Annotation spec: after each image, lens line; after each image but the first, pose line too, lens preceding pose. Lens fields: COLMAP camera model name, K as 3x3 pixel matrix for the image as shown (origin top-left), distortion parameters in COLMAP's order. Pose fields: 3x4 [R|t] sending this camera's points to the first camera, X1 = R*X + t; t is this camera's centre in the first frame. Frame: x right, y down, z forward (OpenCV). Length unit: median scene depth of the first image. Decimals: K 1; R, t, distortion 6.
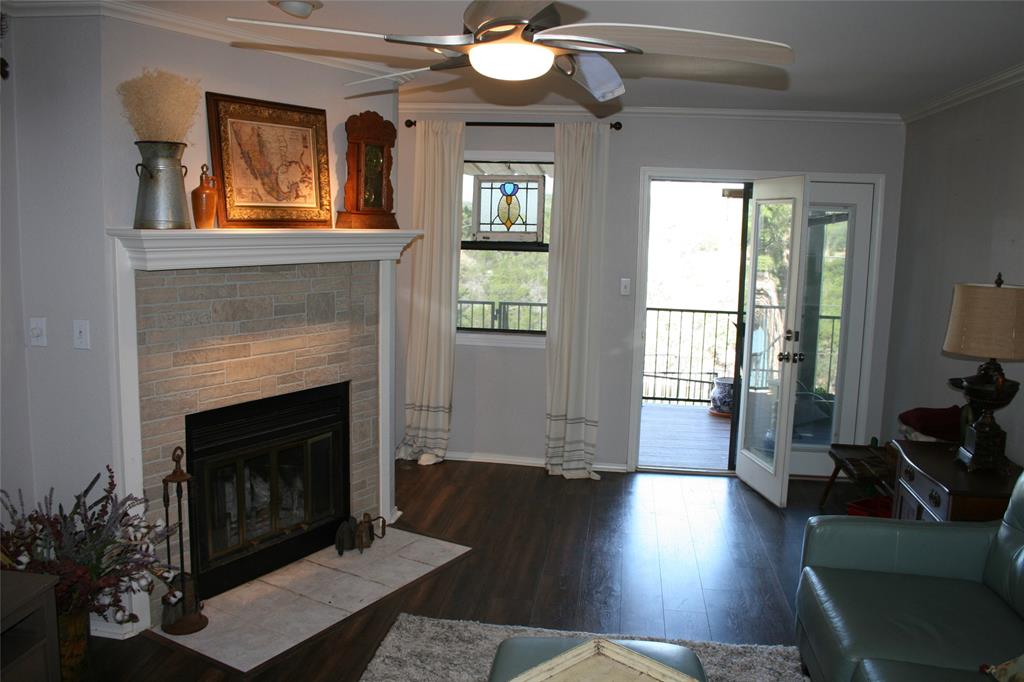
lens RADIAL K [[857.5, 0, 517.2], [0, 857.5, 343.1], [0, 0, 1]] dist [-0.162293, 0.143226]
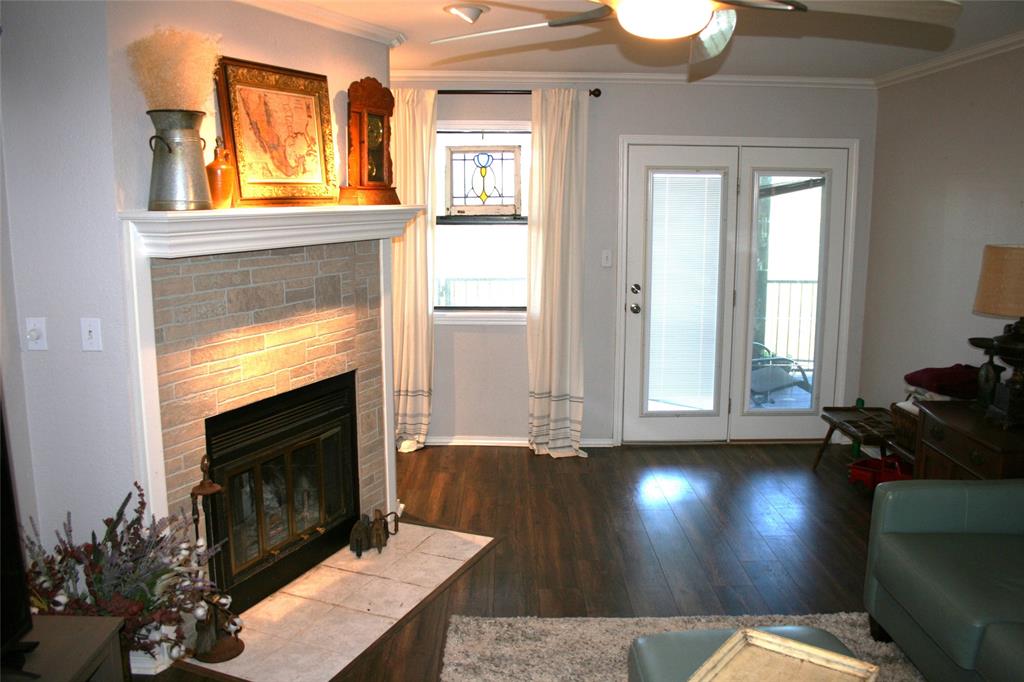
lens RADIAL K [[857.5, 0, 517.2], [0, 857.5, 343.1], [0, 0, 1]] dist [-0.162293, 0.143226]
pose [[0.989728, -0.046727, 0.135114, -0.165410], [0.042476, 0.998513, 0.034175, -0.009975], [-0.136510, -0.028085, 0.990240, 0.063160]]
